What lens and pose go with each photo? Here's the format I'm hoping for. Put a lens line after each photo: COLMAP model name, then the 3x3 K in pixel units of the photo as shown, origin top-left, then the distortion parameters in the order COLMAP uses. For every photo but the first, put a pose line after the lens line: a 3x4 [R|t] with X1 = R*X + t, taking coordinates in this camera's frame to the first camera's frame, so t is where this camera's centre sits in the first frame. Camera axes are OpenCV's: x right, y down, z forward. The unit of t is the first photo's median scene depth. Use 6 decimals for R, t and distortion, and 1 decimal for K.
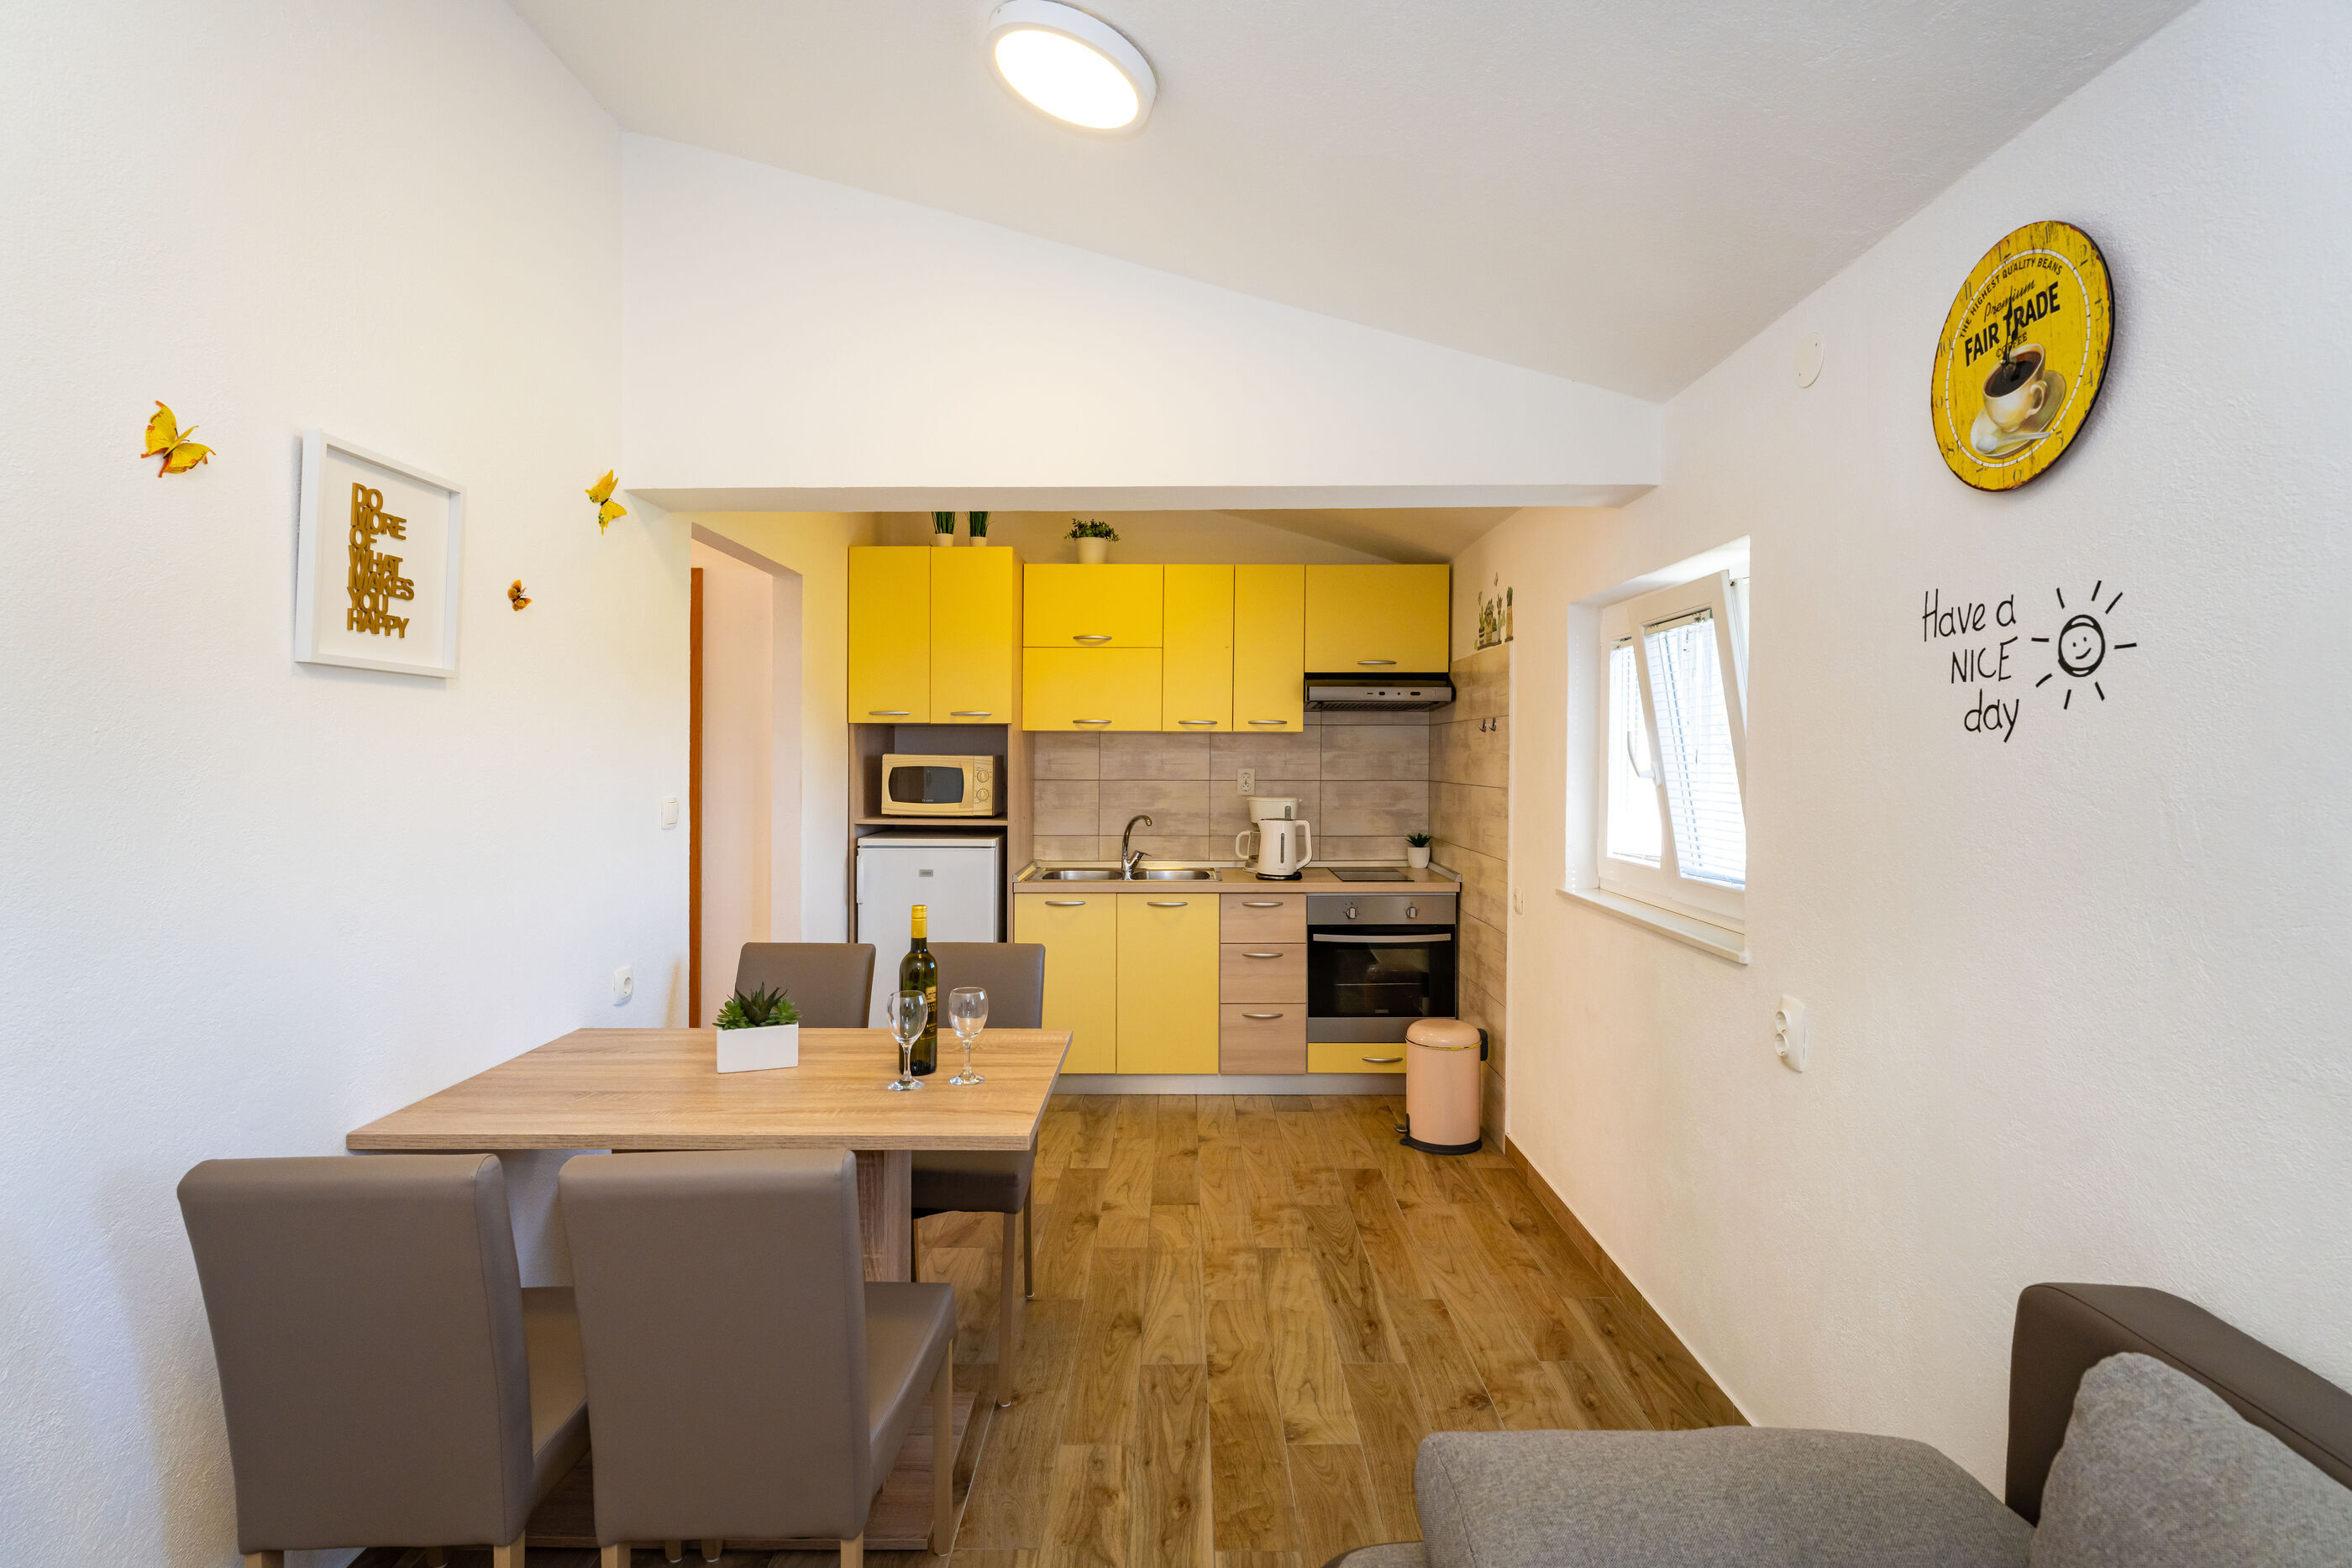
lens RADIAL K [[1150.3, 0, 1211.8], [0, 1150.3, 771.0], [0, 0, 1]] dist [-0.003690, -0.000353]
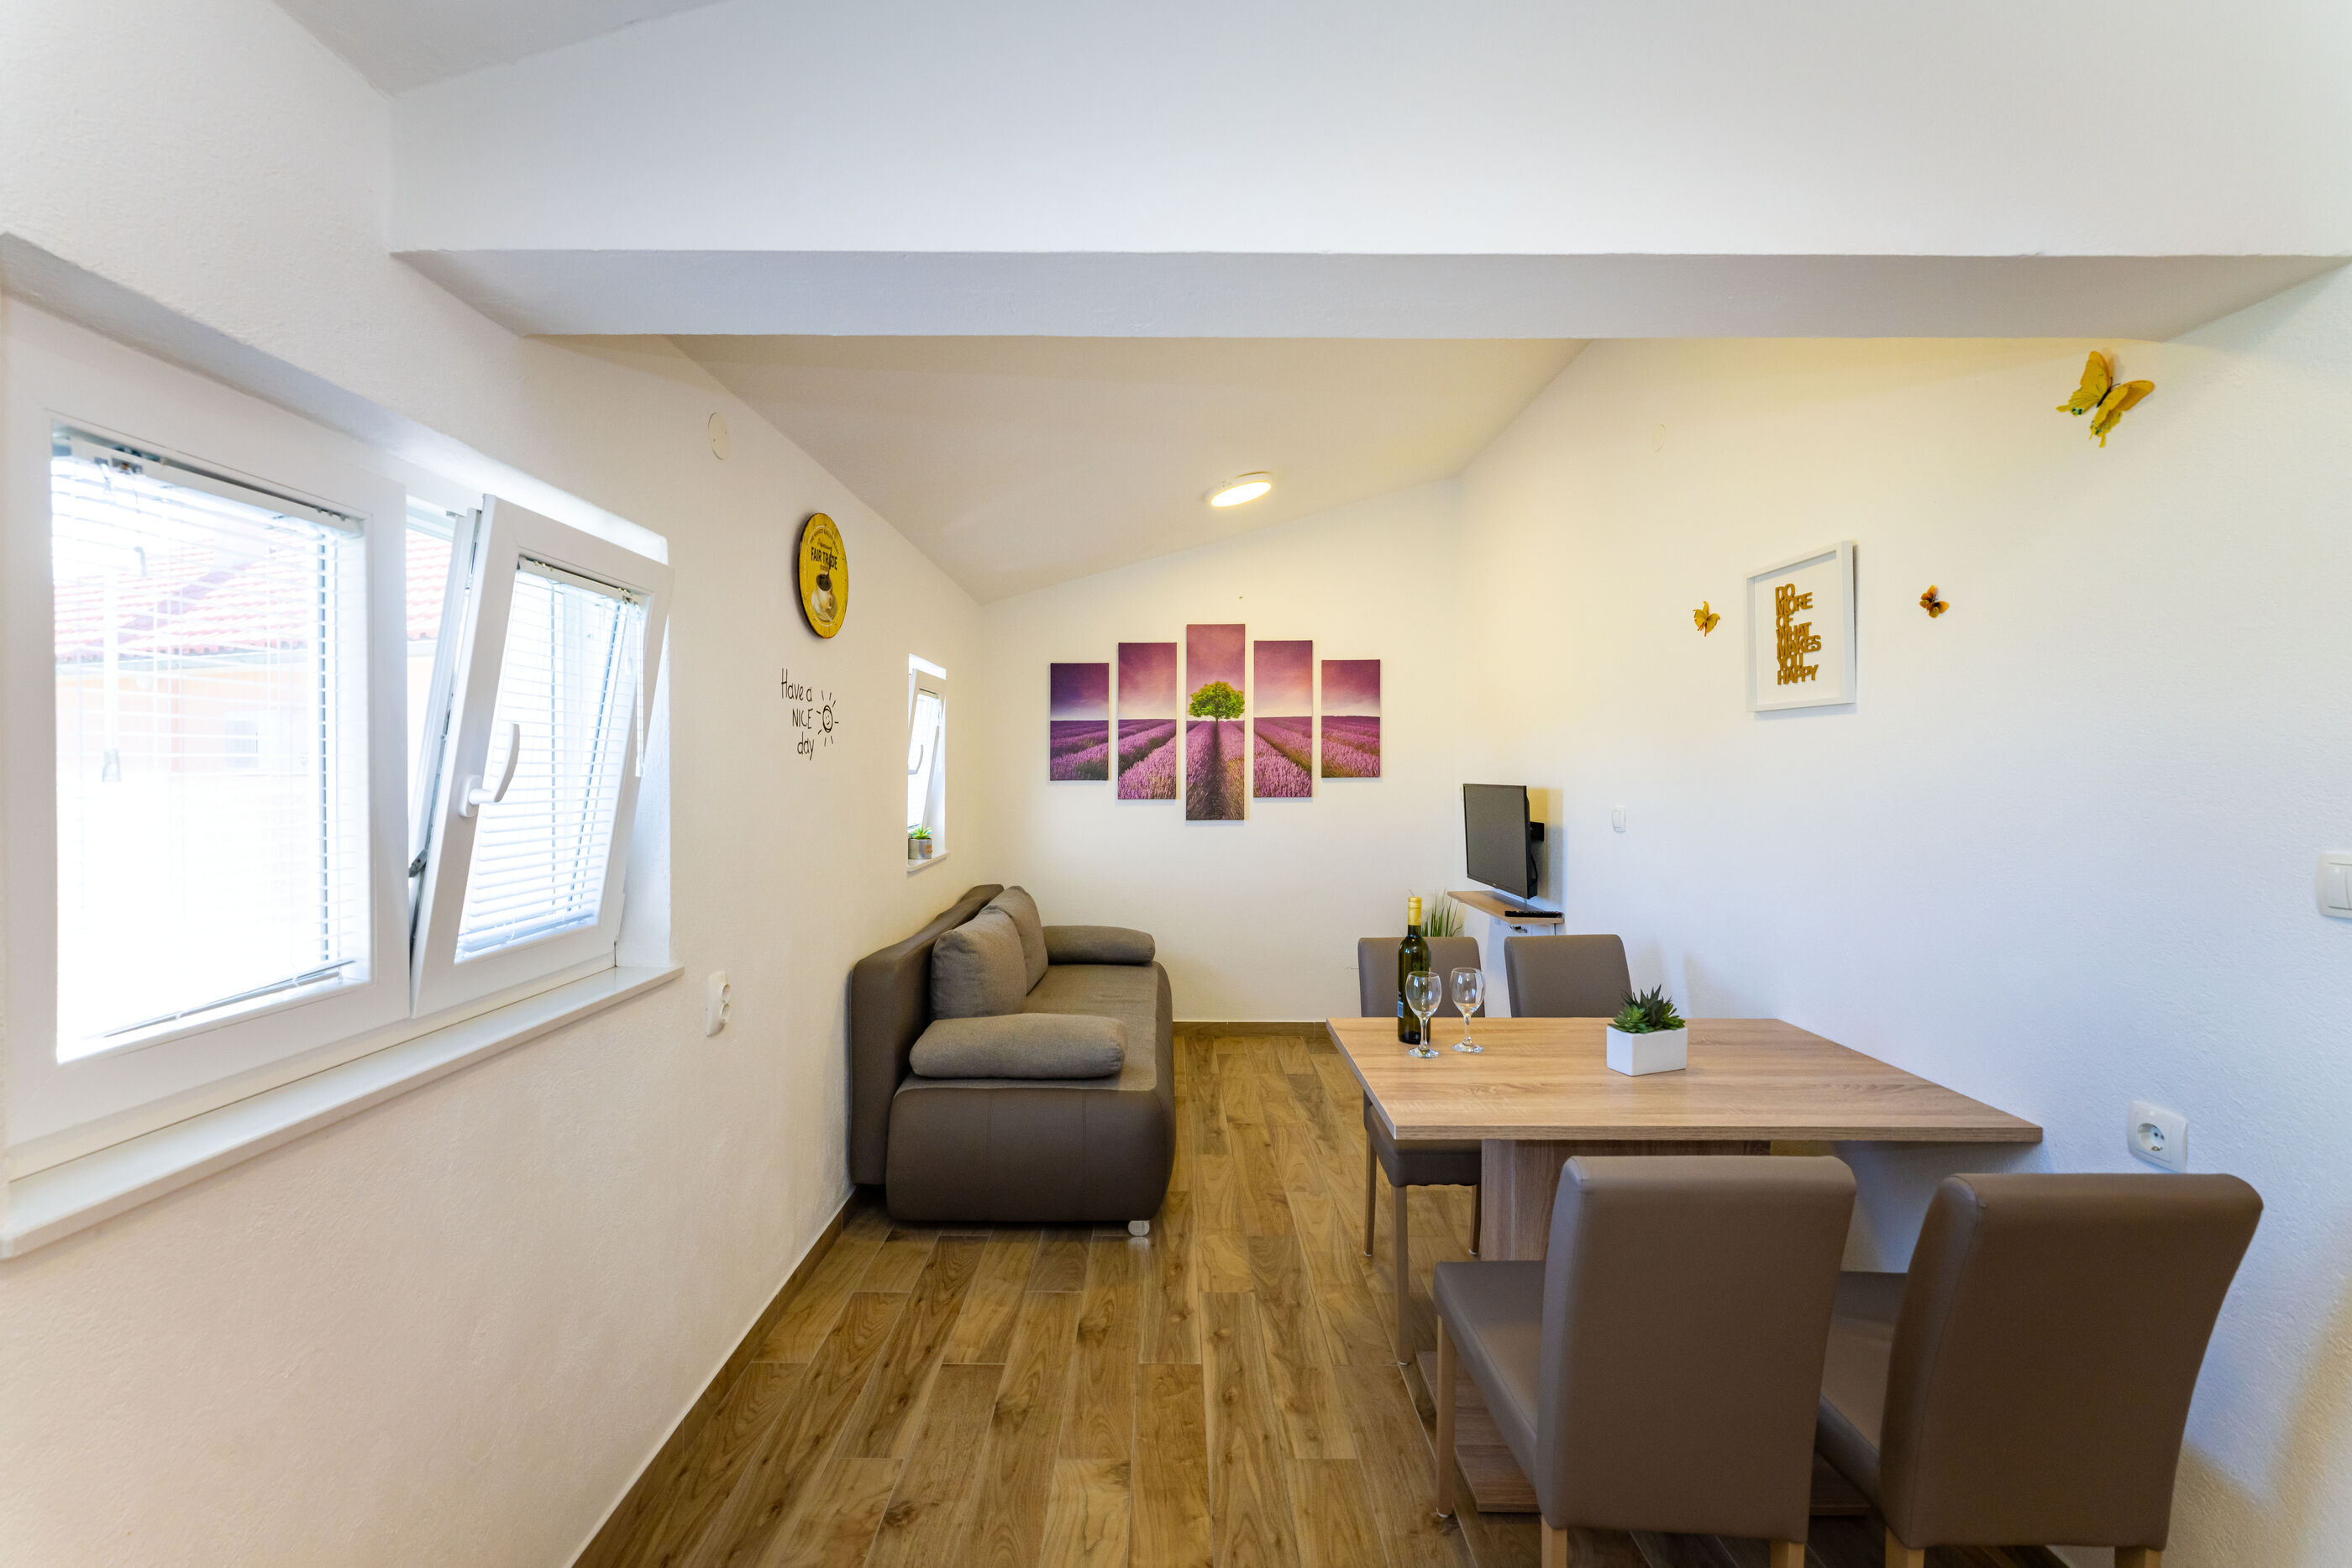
lens RADIAL K [[973.2, 0, 1163.0], [0, 973.2, 785.5], [0, 0, 1]] dist [-0.002858, 0.001494]
pose [[-0.999626, -0.002172, 0.027259, 0.011163], [-0.001204, 0.999369, 0.035485, -0.020535], [-0.027319, 0.035439, -0.998998, 1.325419]]
